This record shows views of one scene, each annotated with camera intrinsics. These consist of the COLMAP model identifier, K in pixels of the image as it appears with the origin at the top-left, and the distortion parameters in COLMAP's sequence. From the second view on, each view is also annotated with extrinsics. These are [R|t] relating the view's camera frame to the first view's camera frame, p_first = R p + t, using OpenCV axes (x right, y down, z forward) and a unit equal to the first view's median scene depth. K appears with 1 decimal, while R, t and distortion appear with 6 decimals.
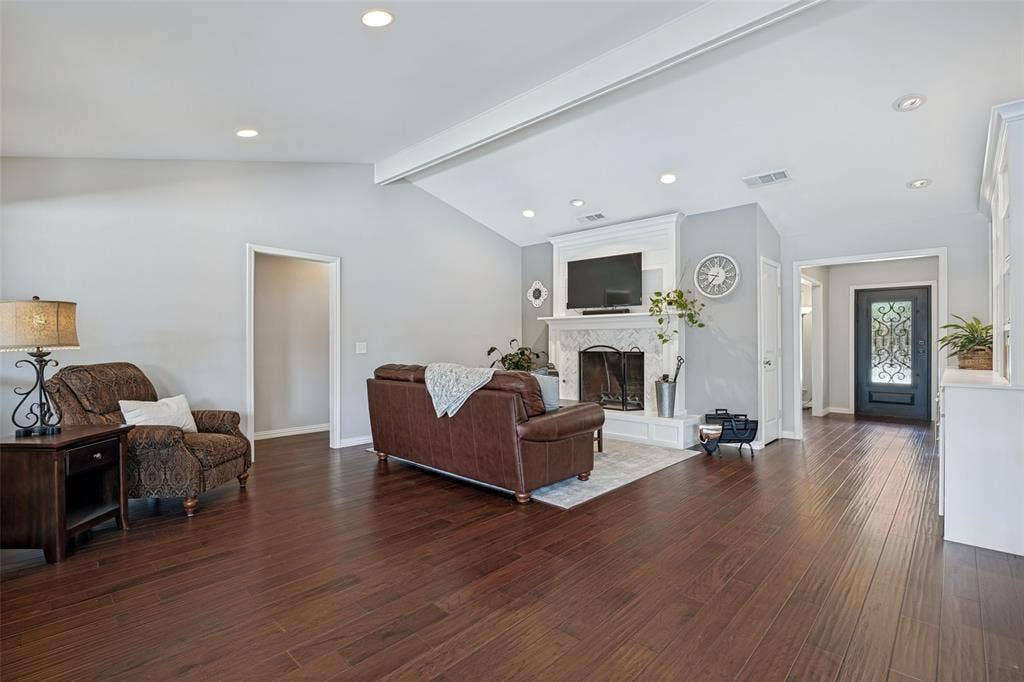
lens RADIAL K [[474.1, 0, 507.0], [0, 474.1, 346.9], [0, 0, 1]] dist [-0.020517, 0.000295]
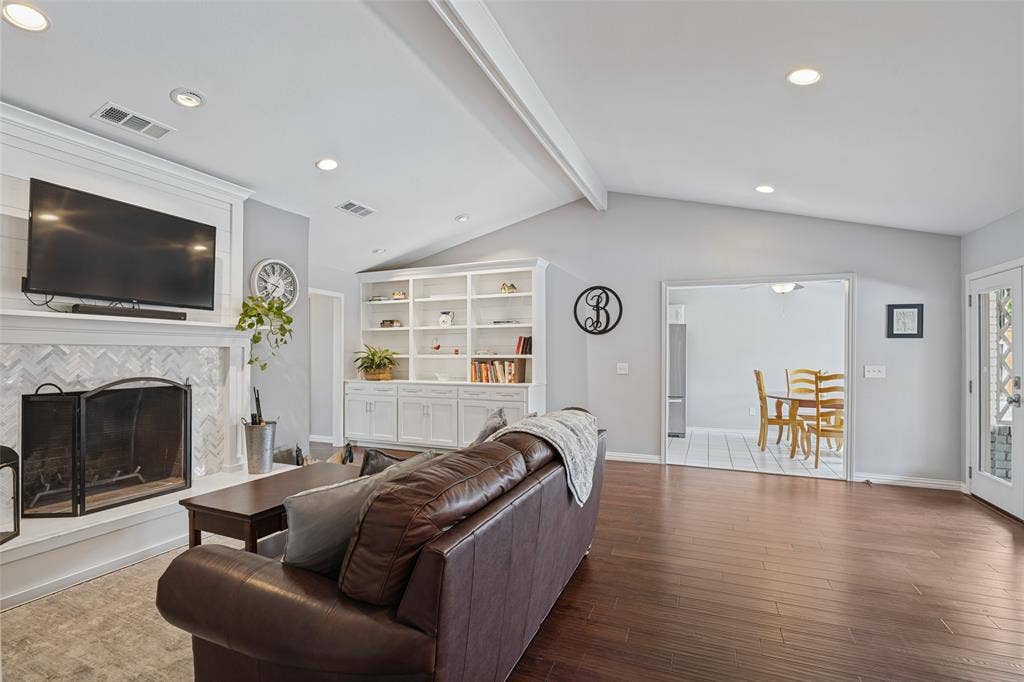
lens RADIAL K [[474.1, 0, 507.0], [0, 474.1, 346.9], [0, 0, 1]] dist [-0.020517, 0.000295]
pose [[-0.345646, 0.010038, 0.938311, -0.435047], [-0.001652, 0.999935, -0.011306, -0.033034], [-0.938363, -0.005458, -0.345607, 0.837504]]
